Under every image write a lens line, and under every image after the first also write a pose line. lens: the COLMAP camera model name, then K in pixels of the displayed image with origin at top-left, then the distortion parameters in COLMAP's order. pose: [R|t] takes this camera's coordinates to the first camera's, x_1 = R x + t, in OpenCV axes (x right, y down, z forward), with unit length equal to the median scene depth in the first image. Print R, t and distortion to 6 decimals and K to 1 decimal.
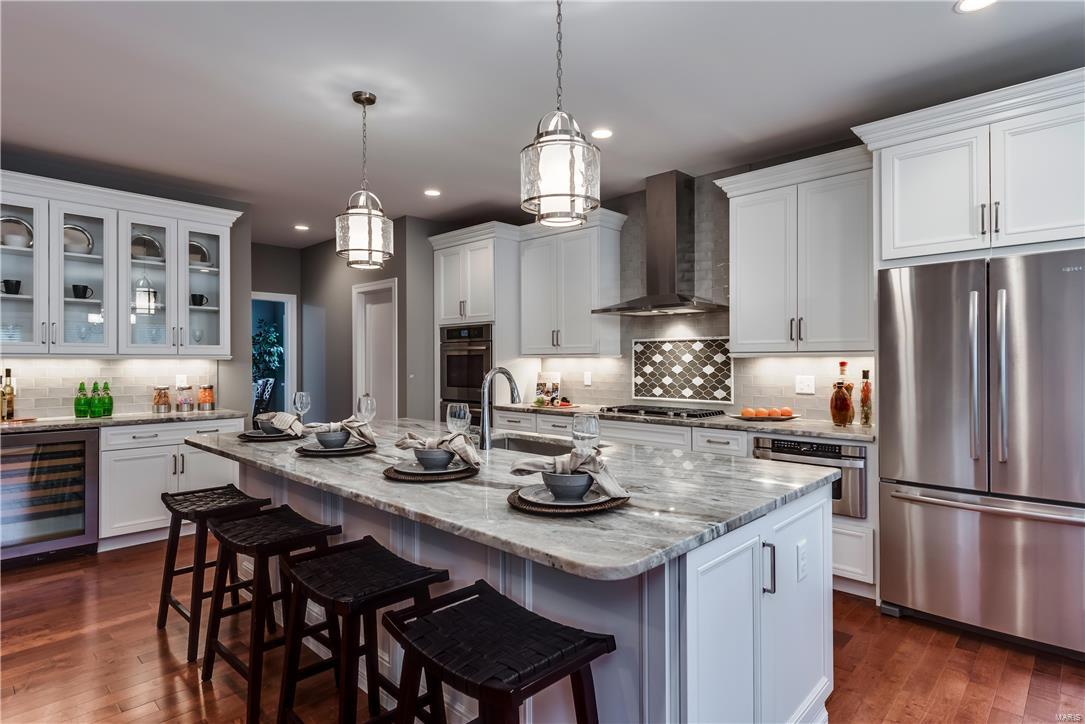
lens RADIAL K [[560.0, 0, 540.4], [0, 560.0, 355.7], [0, 0, 1]] dist [0.004478, -0.001470]
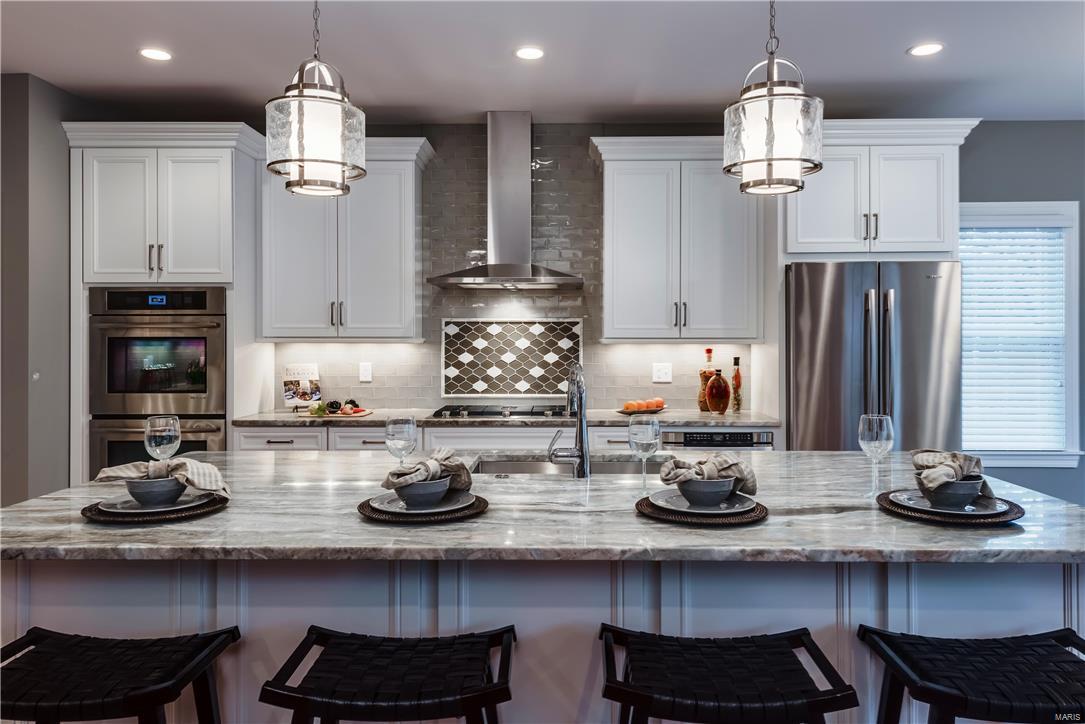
lens RADIAL K [[736.3, 0, 546.5], [0, 736.3, 333.6], [0, 0, 1]] dist [0.013307, -0.001828]
pose [[0.738066, 0.008054, 0.674680, -0.426437], [-0.008218, 0.999962, -0.002946, -0.007282], [-0.674678, -0.003370, 0.738104, 0.185105]]
